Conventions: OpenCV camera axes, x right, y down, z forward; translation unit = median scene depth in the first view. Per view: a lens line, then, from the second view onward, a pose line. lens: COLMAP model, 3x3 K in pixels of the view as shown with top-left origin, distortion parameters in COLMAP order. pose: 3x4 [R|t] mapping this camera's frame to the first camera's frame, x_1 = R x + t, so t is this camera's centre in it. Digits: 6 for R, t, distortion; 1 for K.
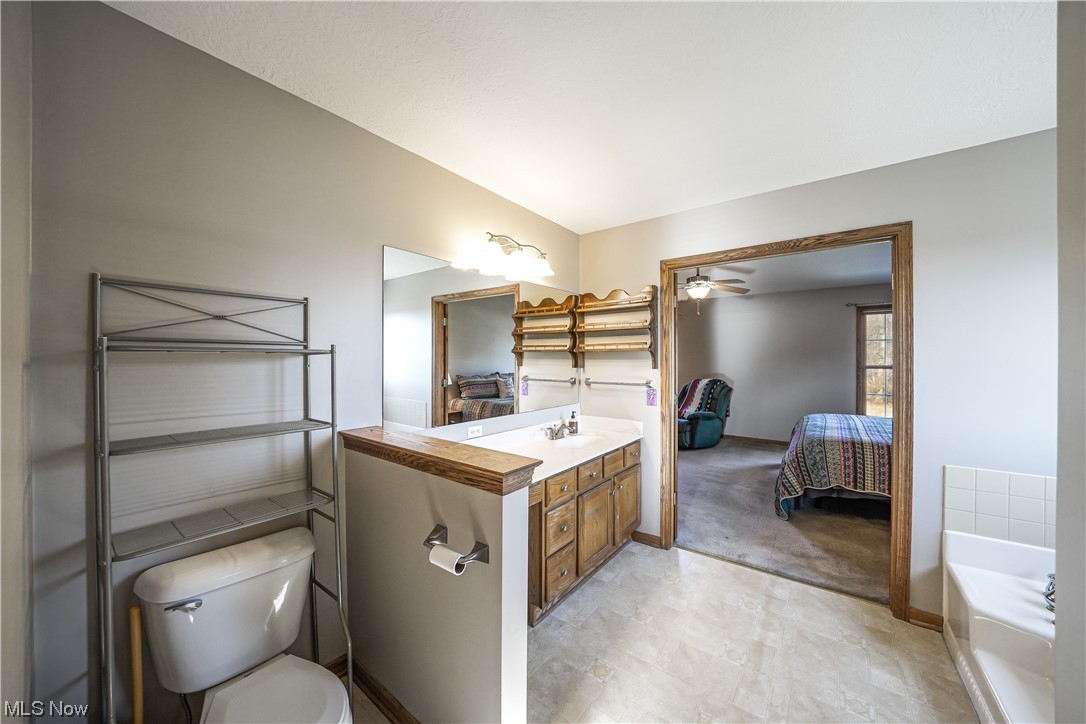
lens RADIAL K [[374.5, 0, 539.5], [0, 374.5, 364.3], [0, 0, 1]] dist [-0.023042, -0.000024]
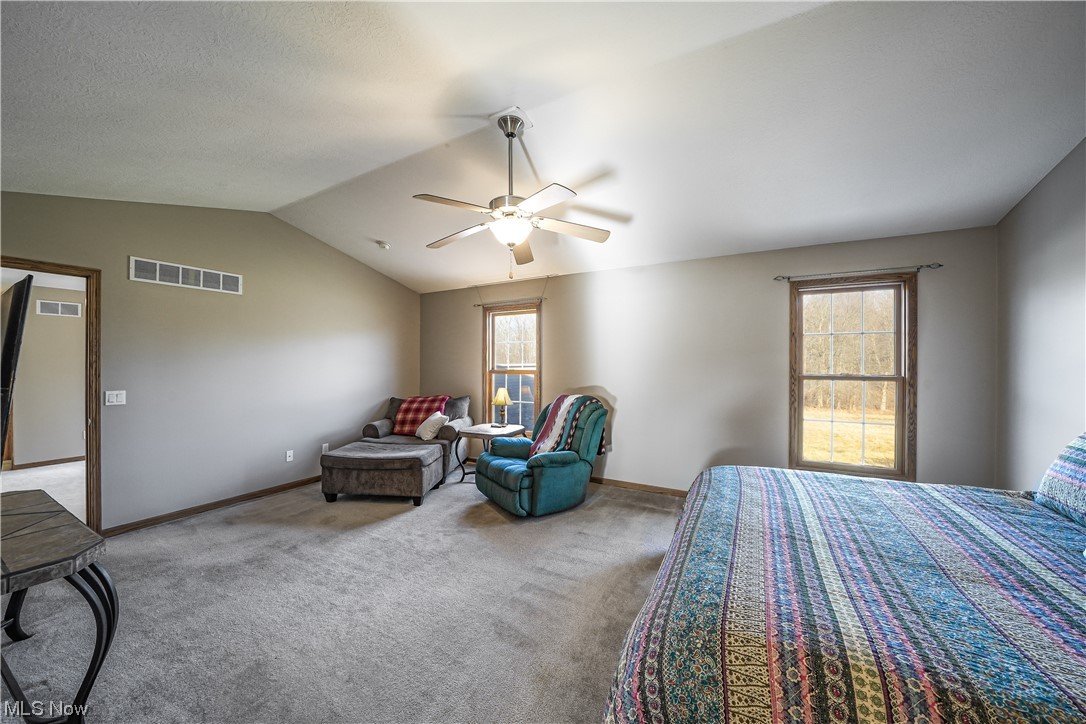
lens RADIAL K [[374.5, 0, 539.5], [0, 374.5, 364.3], [0, 0, 1]] dist [-0.023042, -0.000024]
pose [[0.990043, 0.004068, 0.140704, 0.330714], [-0.002050, 0.999893, -0.014481, -0.004800], [-0.140748, 0.014049, 0.989946, 0.411664]]
